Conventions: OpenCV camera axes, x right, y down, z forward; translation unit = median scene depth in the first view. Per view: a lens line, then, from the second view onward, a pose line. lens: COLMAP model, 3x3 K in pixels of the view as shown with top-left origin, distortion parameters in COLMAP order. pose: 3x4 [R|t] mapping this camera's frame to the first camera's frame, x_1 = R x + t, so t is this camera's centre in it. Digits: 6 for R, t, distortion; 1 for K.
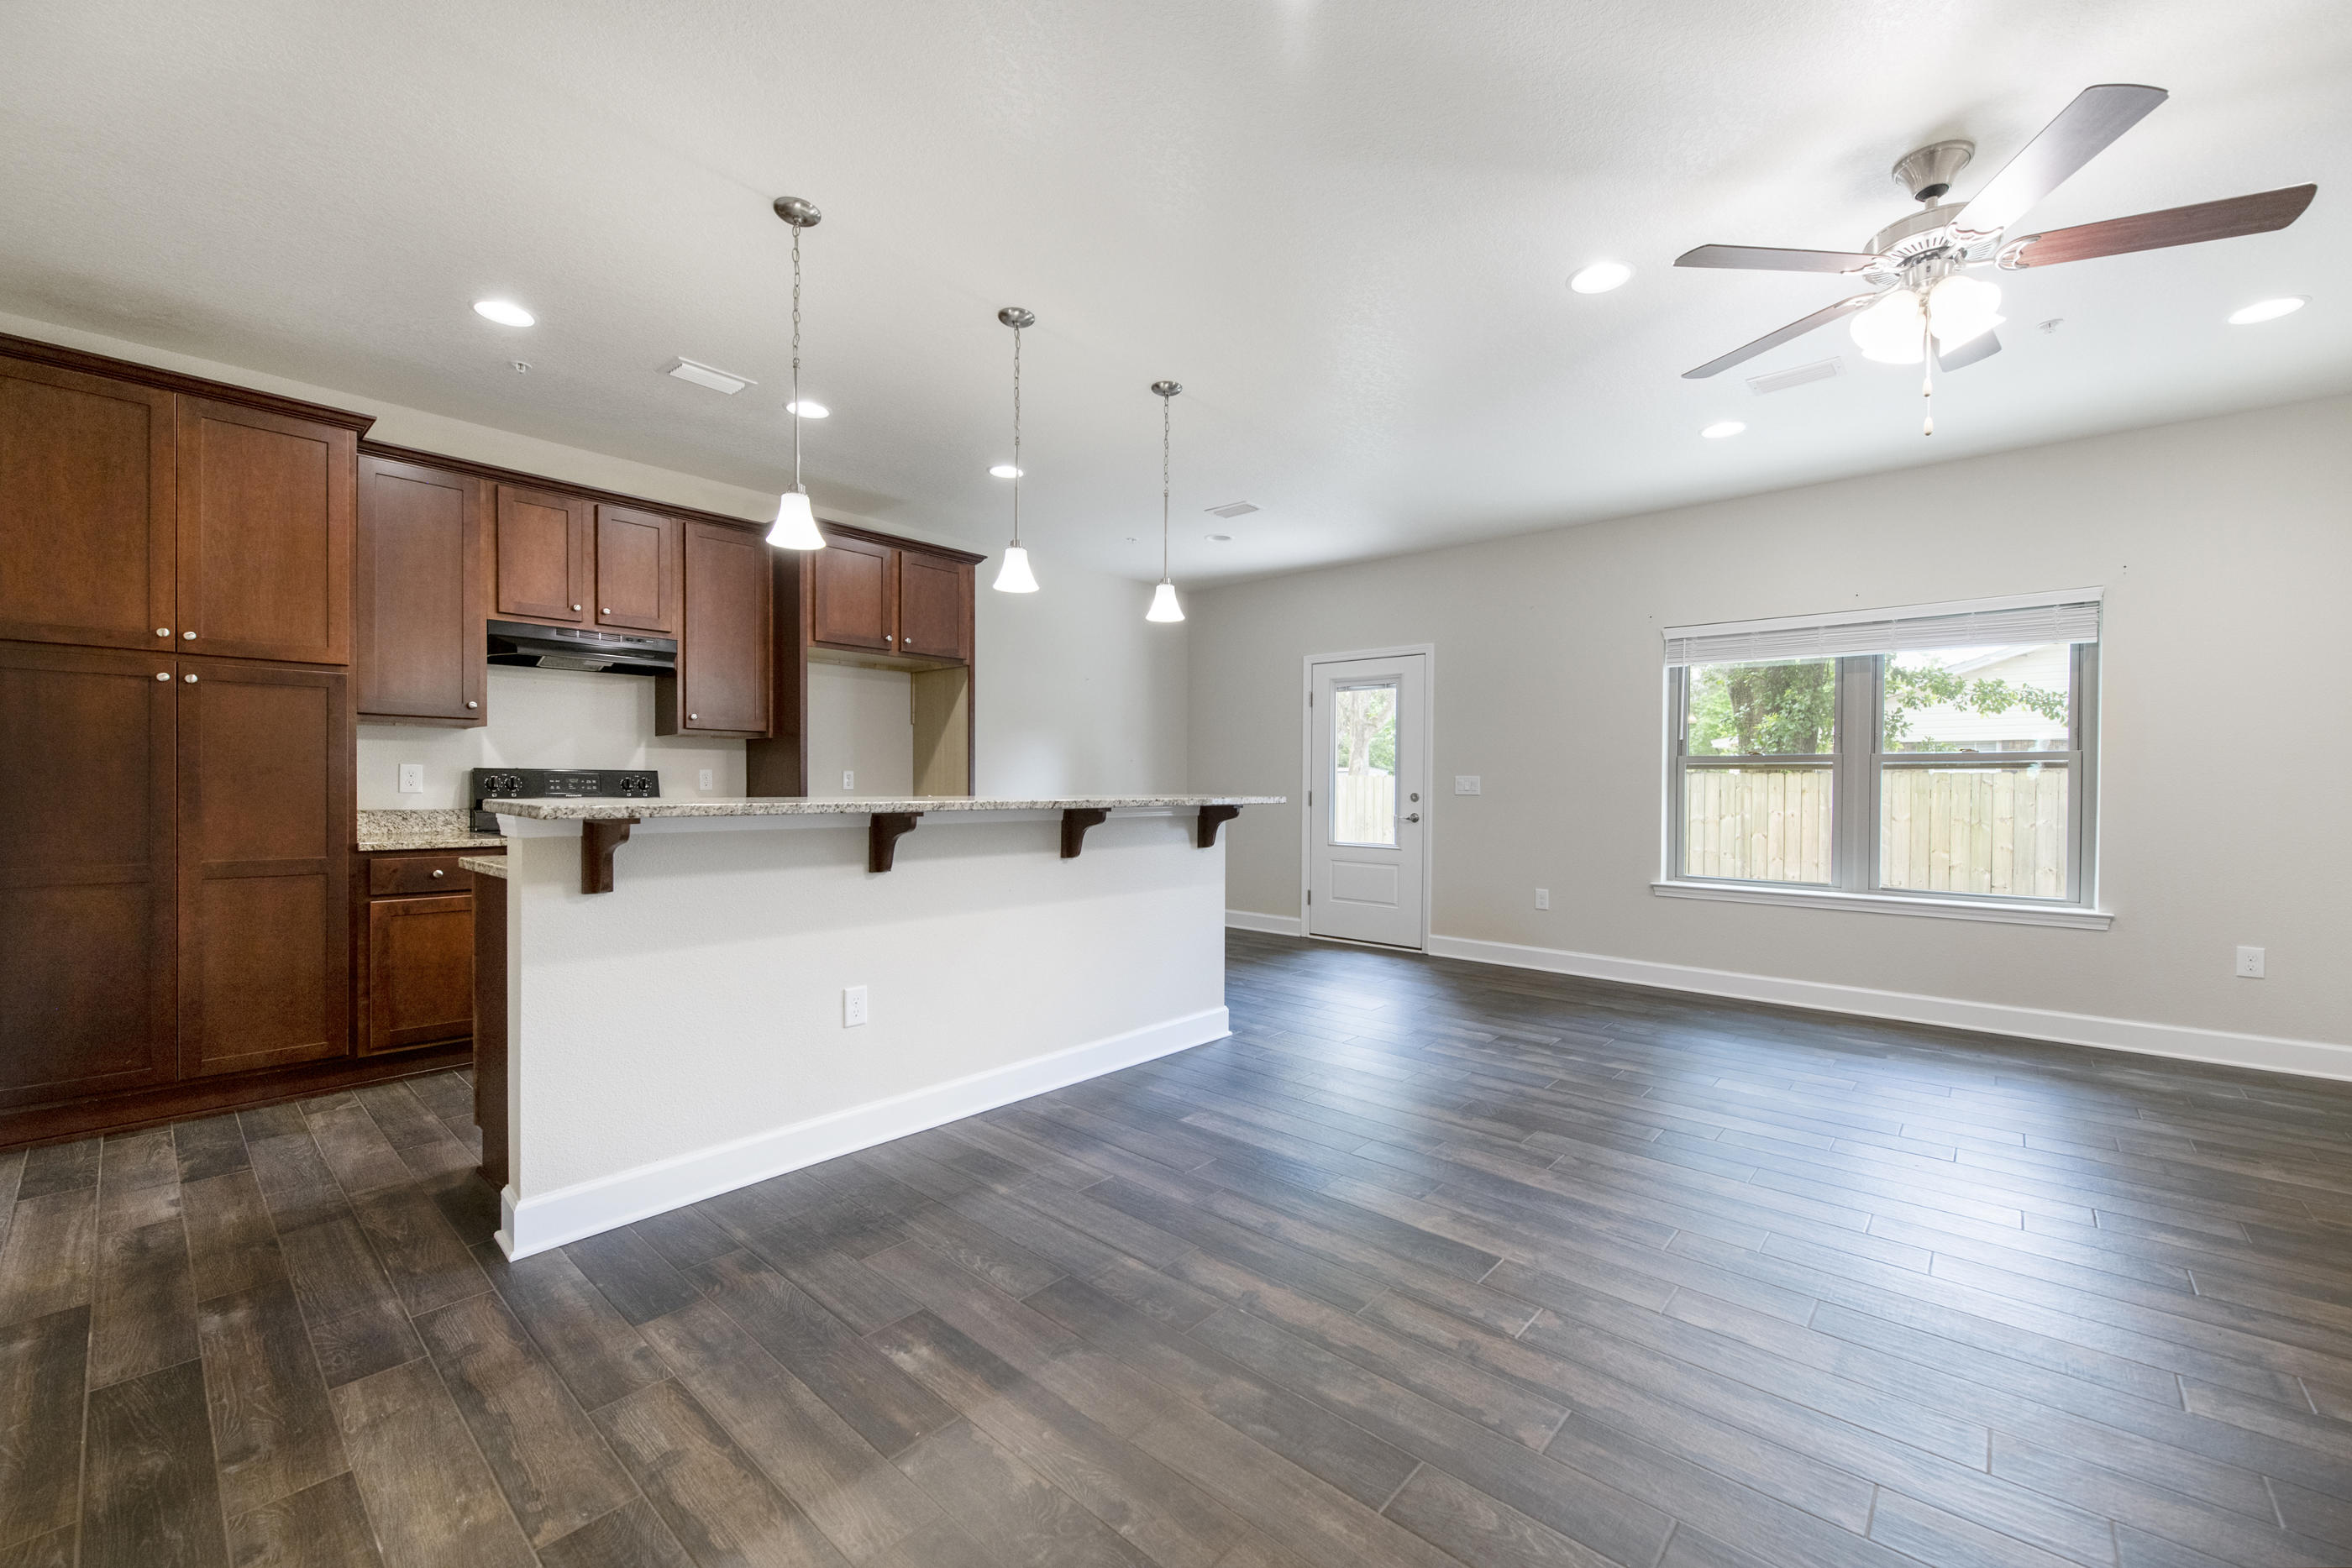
lens RADIAL K [[933.8, 0, 1189.2], [0, 933.8, 804.9], [0, 0, 1]] dist [-0.002427, -0.000507]
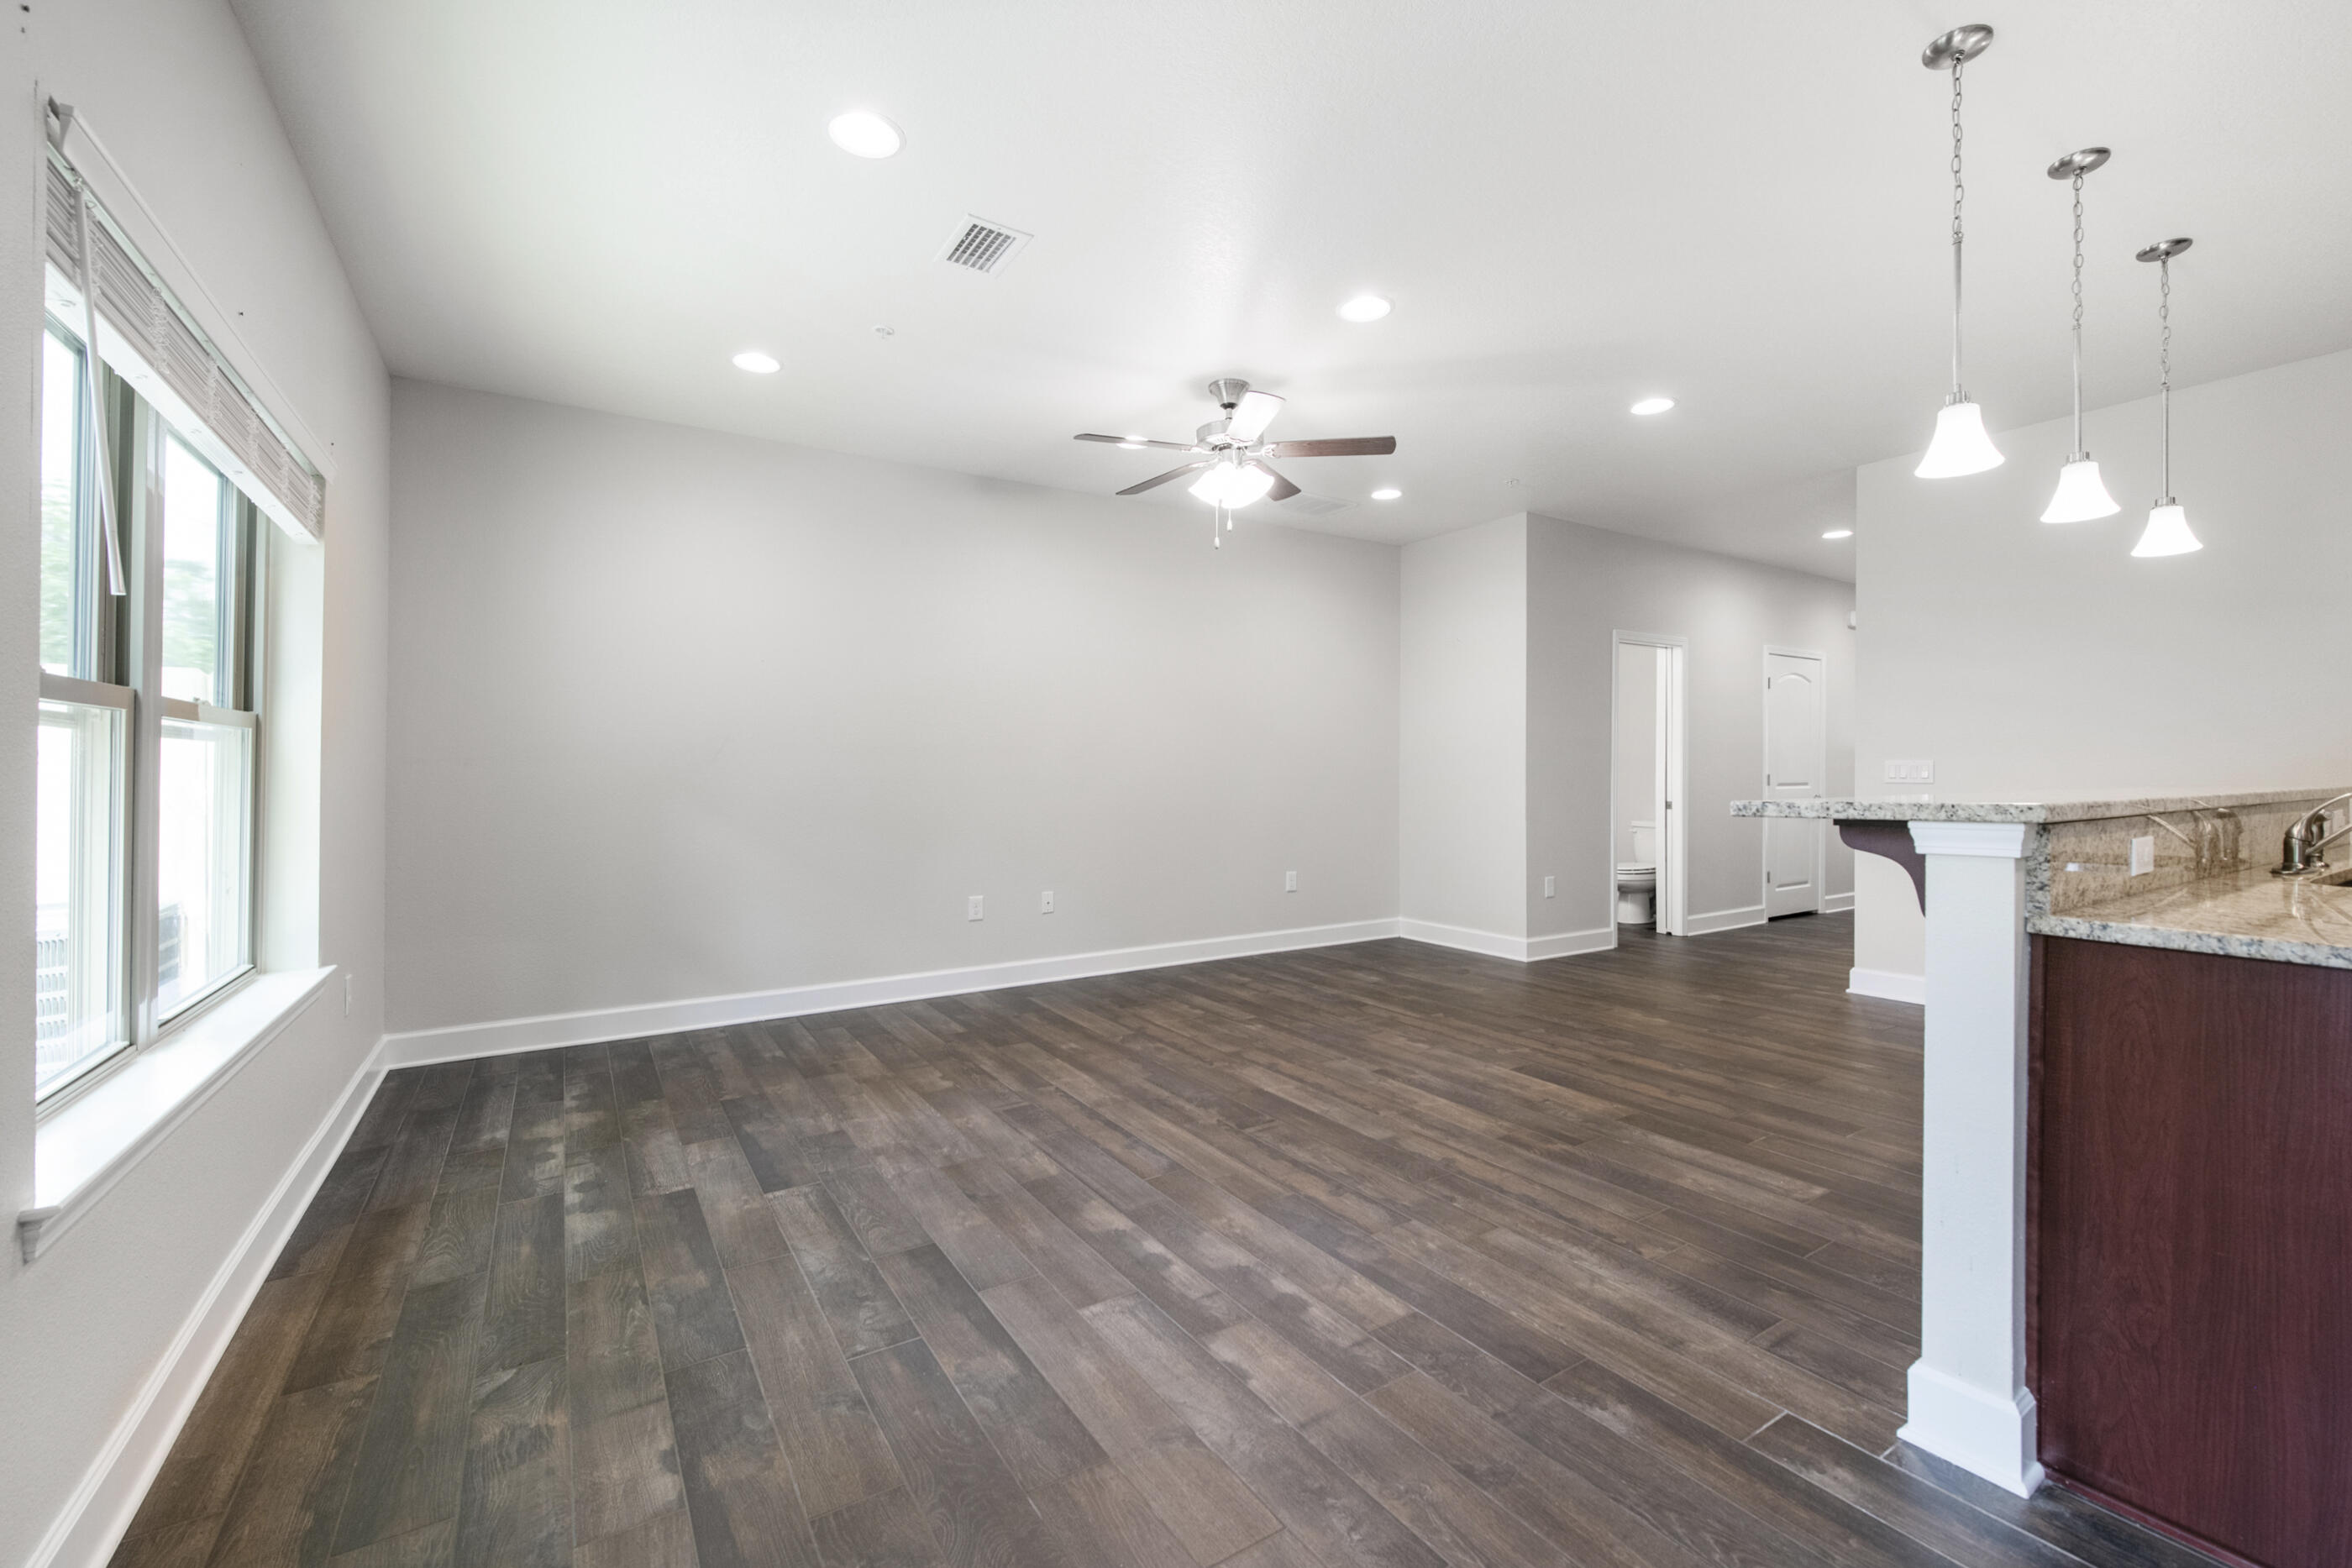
lens RADIAL K [[973.8, 0, 1183.0], [0, 973.8, 769.7], [0, 0, 1]] dist [-0.001467, -0.000285]
pose [[-0.959837, -0.001064, 0.280556, 0.233563], [0.004618, 0.999797, 0.019591, -0.032275], [-0.280520, 0.020100, -0.959638, 1.587259]]
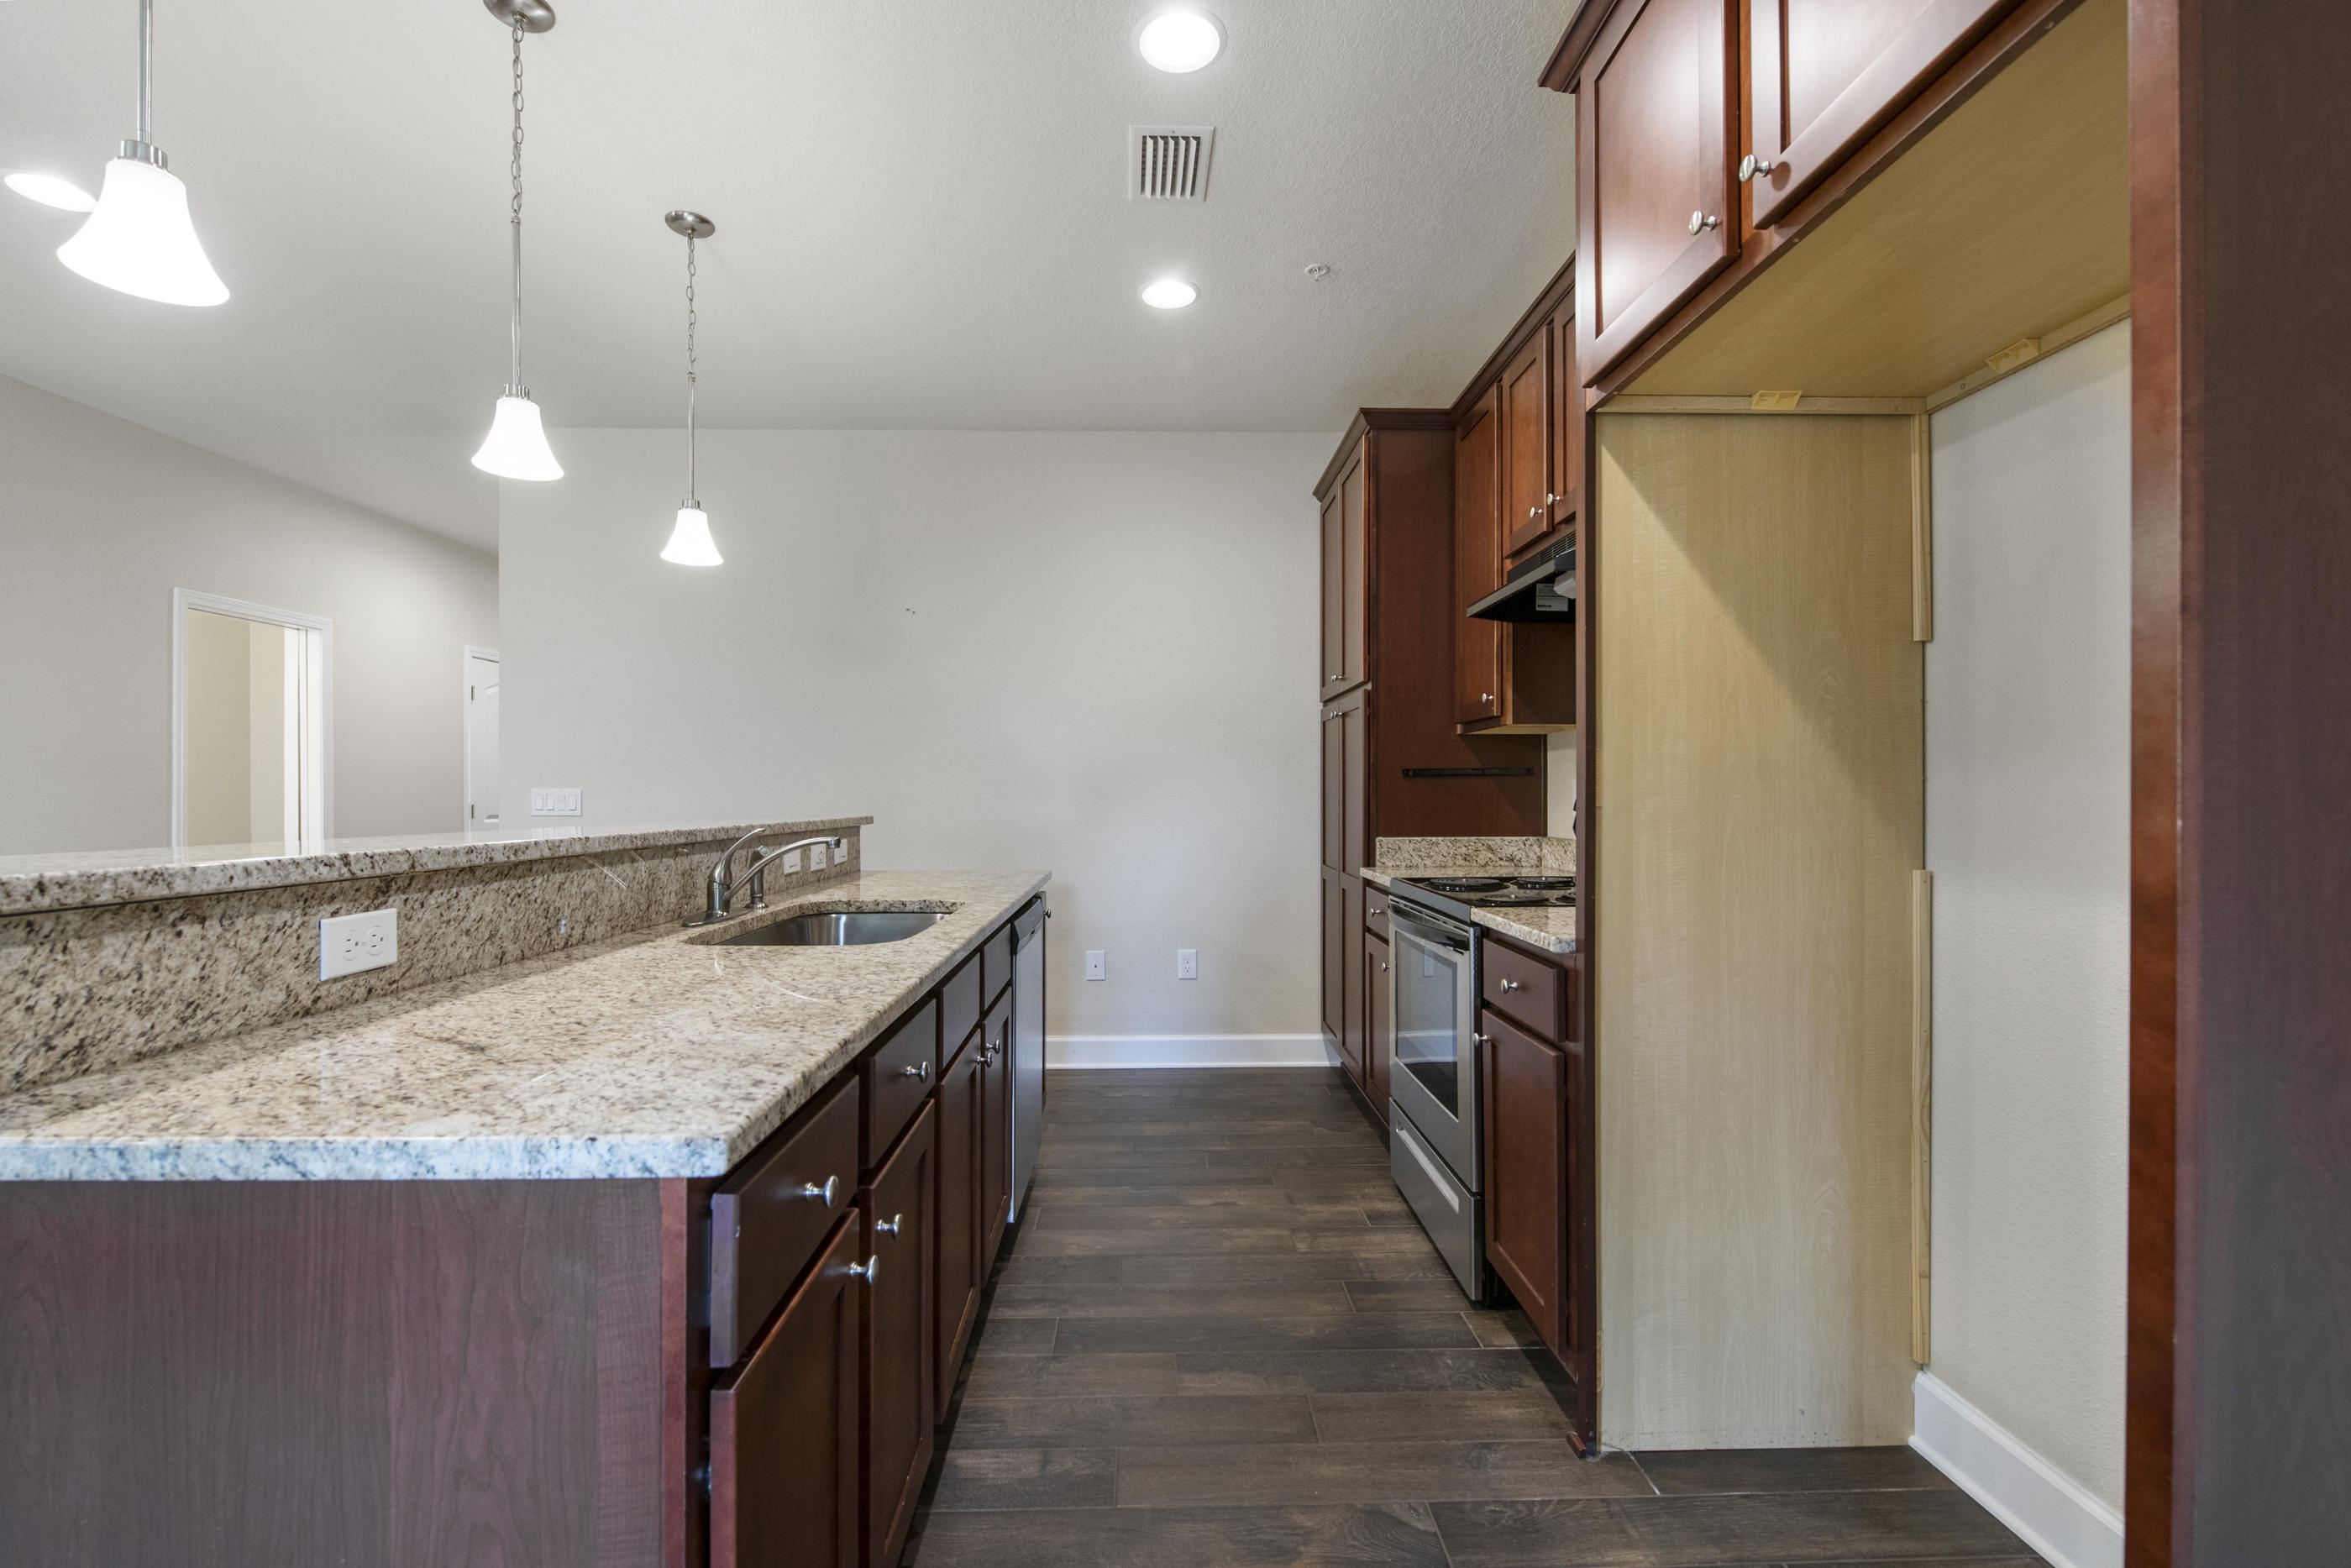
lens RADIAL K [[1025.5, 0, 1172.6], [0, 1025.5, 795.5], [0, 0, 1]] dist [-0.003761, -0.000627]
pose [[-0.736738, -0.006086, -0.676151, -0.049928], [-0.017889, 0.999785, 0.010493, -0.032214], [0.675942, 0.019826, -0.736688, 1.404913]]
